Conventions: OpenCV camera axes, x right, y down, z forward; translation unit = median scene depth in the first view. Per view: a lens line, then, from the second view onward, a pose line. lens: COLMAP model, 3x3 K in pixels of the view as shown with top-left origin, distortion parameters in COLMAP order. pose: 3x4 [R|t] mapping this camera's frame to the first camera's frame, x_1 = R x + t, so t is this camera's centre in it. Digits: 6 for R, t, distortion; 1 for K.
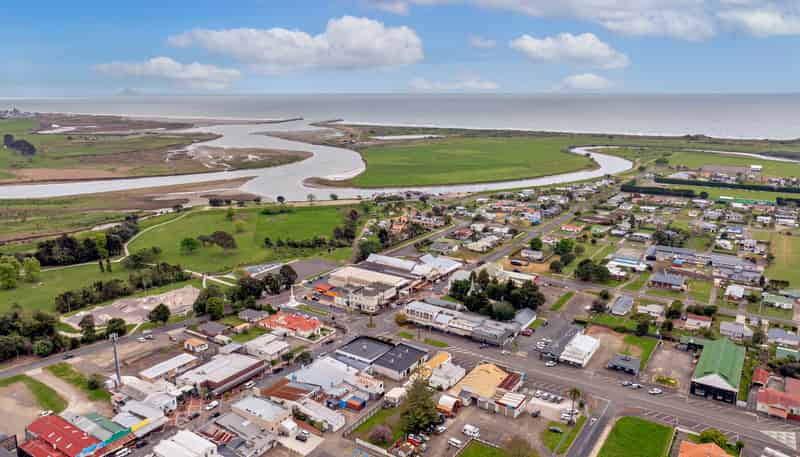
lens RADIAL K [[571.8, 0, 400.0], [0, 571.8, 228.5], [0, 0, 1]] dist [-0.020474, 0.004267]
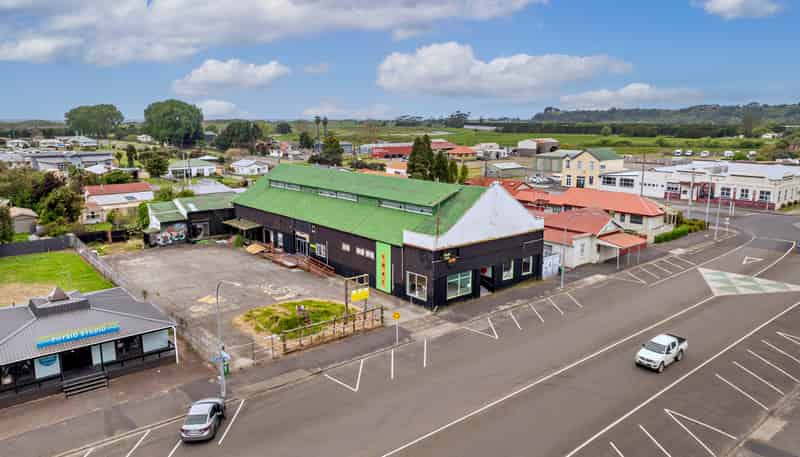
lens RADIAL K [[571.8, 0, 400.0], [0, 571.8, 228.5], [0, 0, 1]] dist [-0.020474, 0.004267]
pose [[0.276598, -0.178239, 0.944311, 0.195638], [0.224049, 0.967530, 0.116996, 0.150213], [-0.934503, 0.179211, 0.307551, 0.610840]]
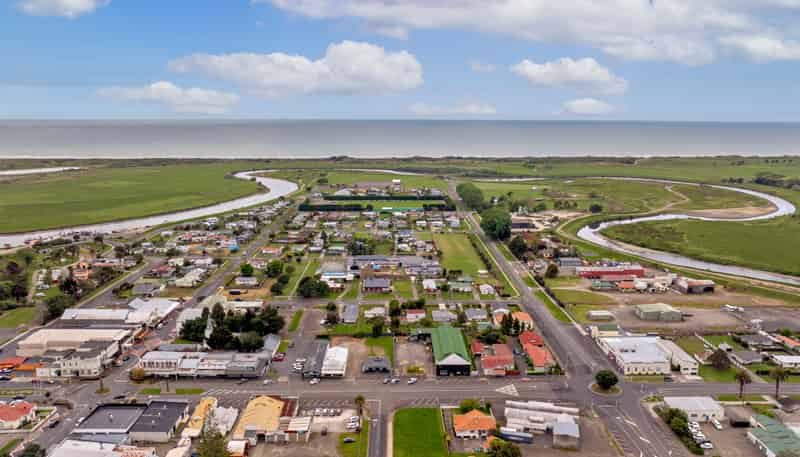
lens RADIAL K [[571.8, 0, 400.0], [0, 571.8, 228.5], [0, 0, 1]] dist [-0.020474, 0.004267]
pose [[0.822207, -0.103275, 0.559742, -0.112692], [0.127820, 0.991786, -0.004766, -0.007632], [-0.554651, 0.075465, 0.828654, 0.032774]]
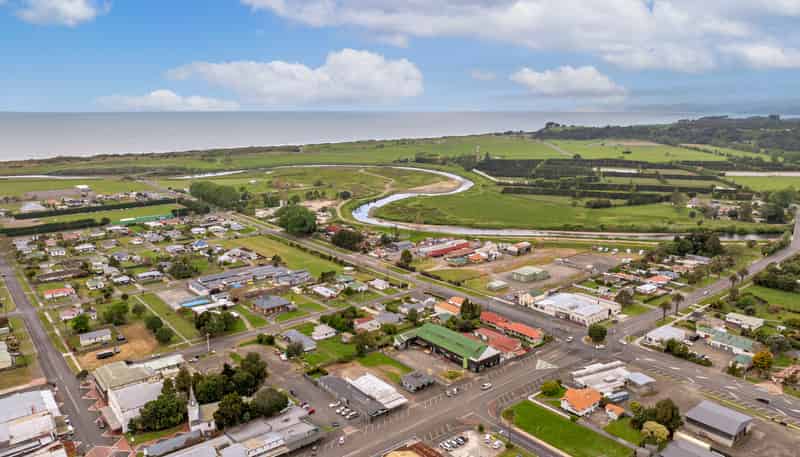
lens RADIAL K [[571.8, 0, 400.0], [0, 571.8, 228.5], [0, 0, 1]] dist [-0.020474, 0.004267]
pose [[0.286840, -0.194100, 0.938109, -0.356825], [0.223631, 0.965770, 0.131445, -0.112645], [-0.931511, 0.172087, 0.320428, 0.473508]]
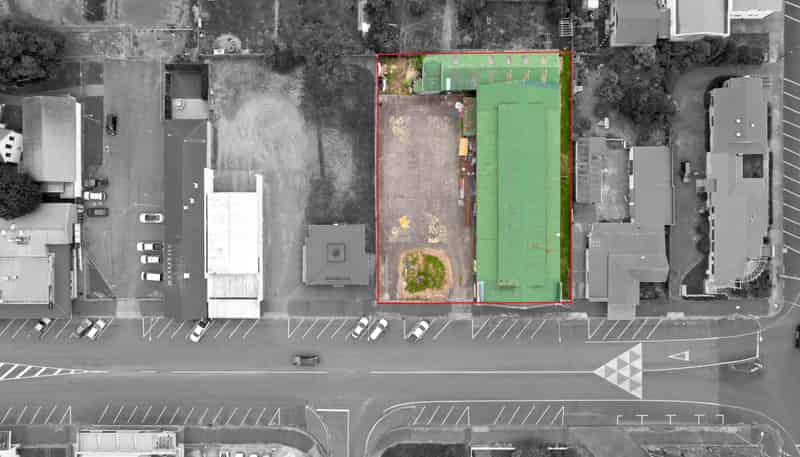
lens RADIAL K [[571.8, 0, 400.0], [0, 571.8, 228.5], [0, 0, 1]] dist [-0.020474, 0.004267]
pose [[0.828076, -0.560573, -0.006988, 0.323262], [0.134432, 0.186450, 0.973224, -0.147142], [-0.544260, -0.806842, 0.229754, 0.632763]]
